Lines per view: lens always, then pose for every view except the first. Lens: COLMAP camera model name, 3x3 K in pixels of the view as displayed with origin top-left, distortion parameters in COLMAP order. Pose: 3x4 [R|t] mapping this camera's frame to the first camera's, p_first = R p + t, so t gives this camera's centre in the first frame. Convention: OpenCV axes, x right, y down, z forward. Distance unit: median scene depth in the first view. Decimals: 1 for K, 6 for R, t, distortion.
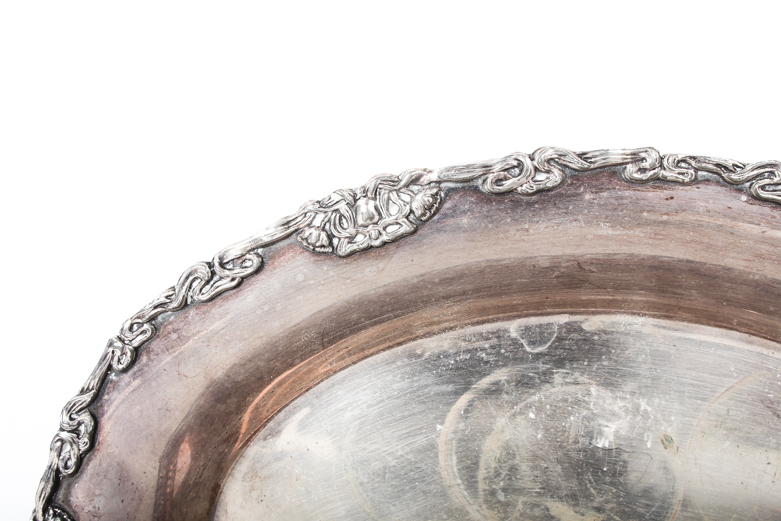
lens RADIAL K [[899.1, 0, 385.3], [0, 899.1, 264.9], [0, 0, 1]] dist [-0.085516, 0.000000]
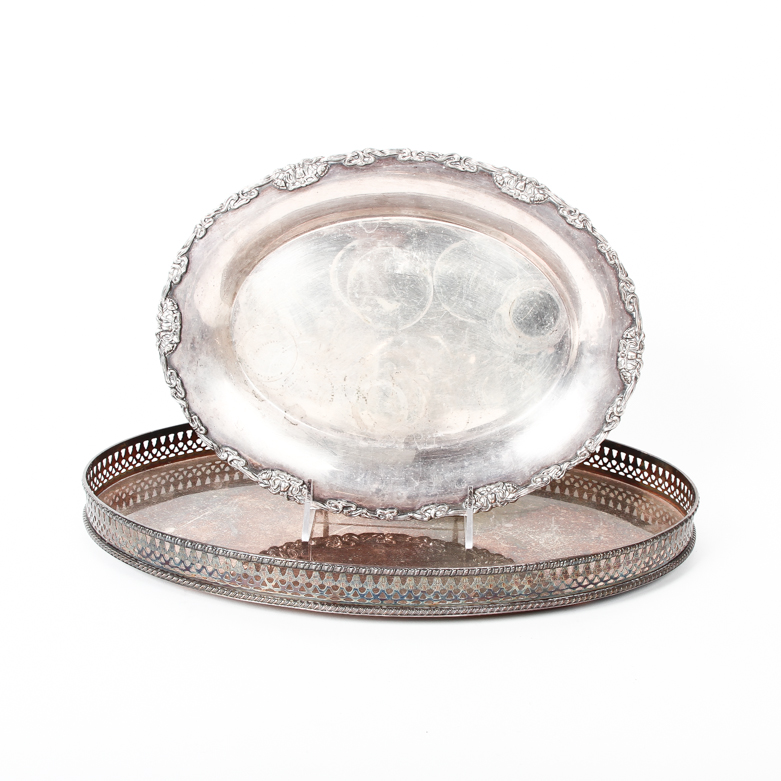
lens RADIAL K [[1361.2, 0, 388.0], [0, 1361.2, 391.4], [0, 0, 1]] dist [-0.051427, 0.000000]
pose [[0.998596, -0.005012, 0.052730, 0.022836], [0.001792, 0.998140, 0.060930, 0.317961], [-0.052937, -0.060750, 0.996748, -2.837674]]
